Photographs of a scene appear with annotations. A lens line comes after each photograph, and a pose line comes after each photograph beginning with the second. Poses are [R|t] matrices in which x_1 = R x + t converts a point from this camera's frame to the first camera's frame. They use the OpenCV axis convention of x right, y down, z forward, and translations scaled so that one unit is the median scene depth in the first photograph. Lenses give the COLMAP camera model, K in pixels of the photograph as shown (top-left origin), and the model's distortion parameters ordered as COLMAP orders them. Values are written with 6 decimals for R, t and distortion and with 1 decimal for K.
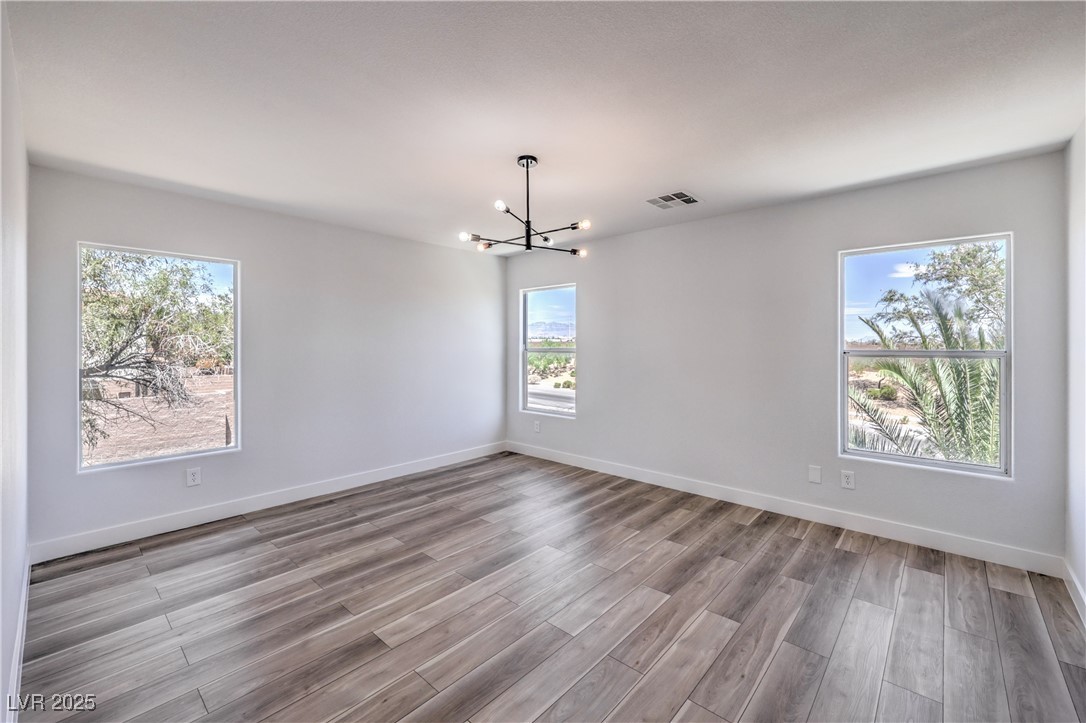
lens RADIAL K [[445.7, 0, 542.0], [0, 445.7, 343.1], [0, 0, 1]] dist [0.000515, 0.000043]
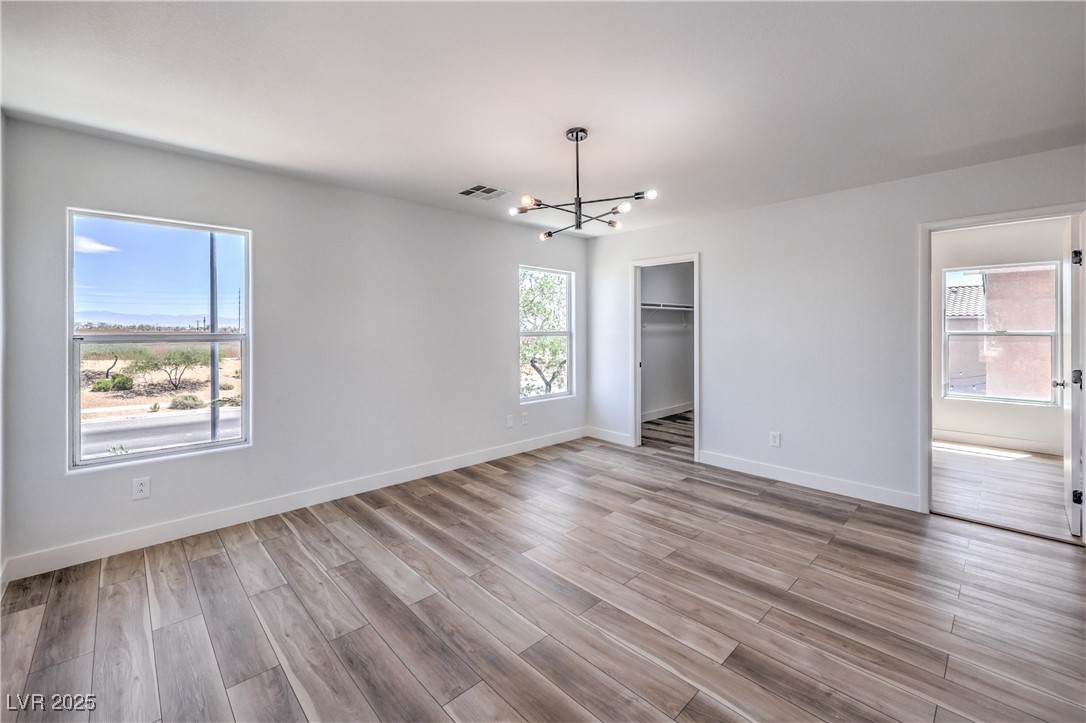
lens RADIAL K [[445.7, 0, 542.0], [0, 445.7, 343.1], [0, 0, 1]] dist [0.000515, 0.000043]
pose [[0.073207, -0.030237, 0.996858, -0.957437], [-0.004058, 0.999523, 0.030616, 0.002663], [-0.997309, -0.006287, 0.073049, 0.989836]]
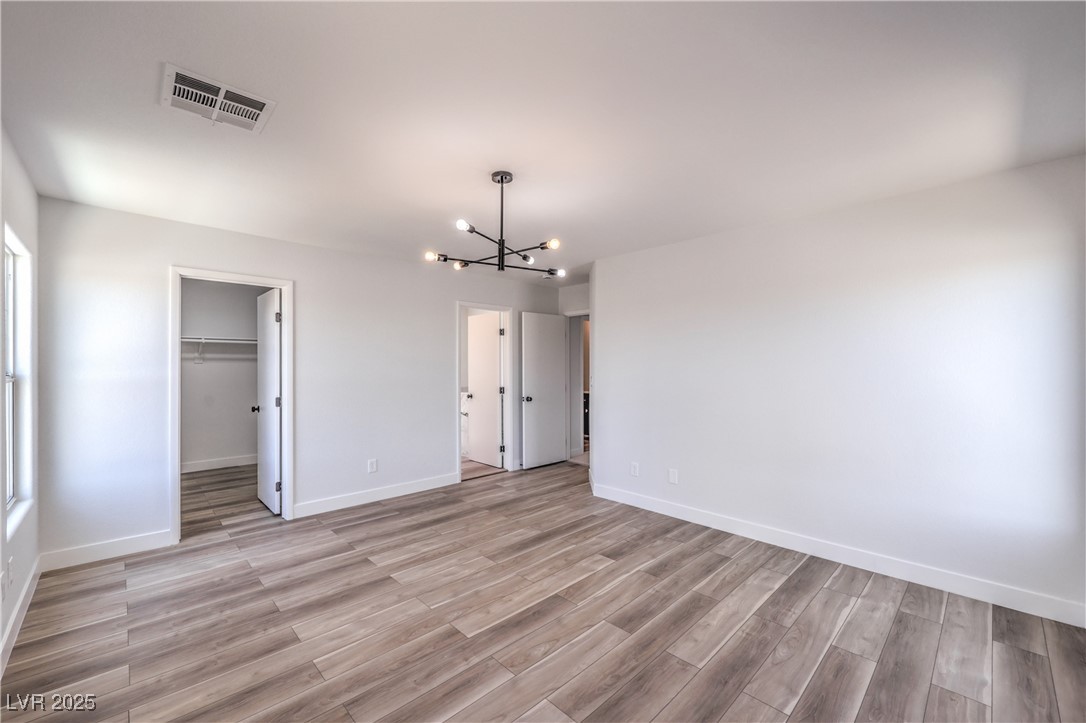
lens RADIAL K [[444.6, 0, 543.0], [0, 444.6, 361.5], [0, 0, 1]] dist [0.002908, 0.000339]
pose [[-0.998224, 0.002740, 0.059506, -0.174722], [0.001815, 0.999877, -0.015601, 0.005875], [-0.059541, -0.015465, -0.998106, 1.923491]]
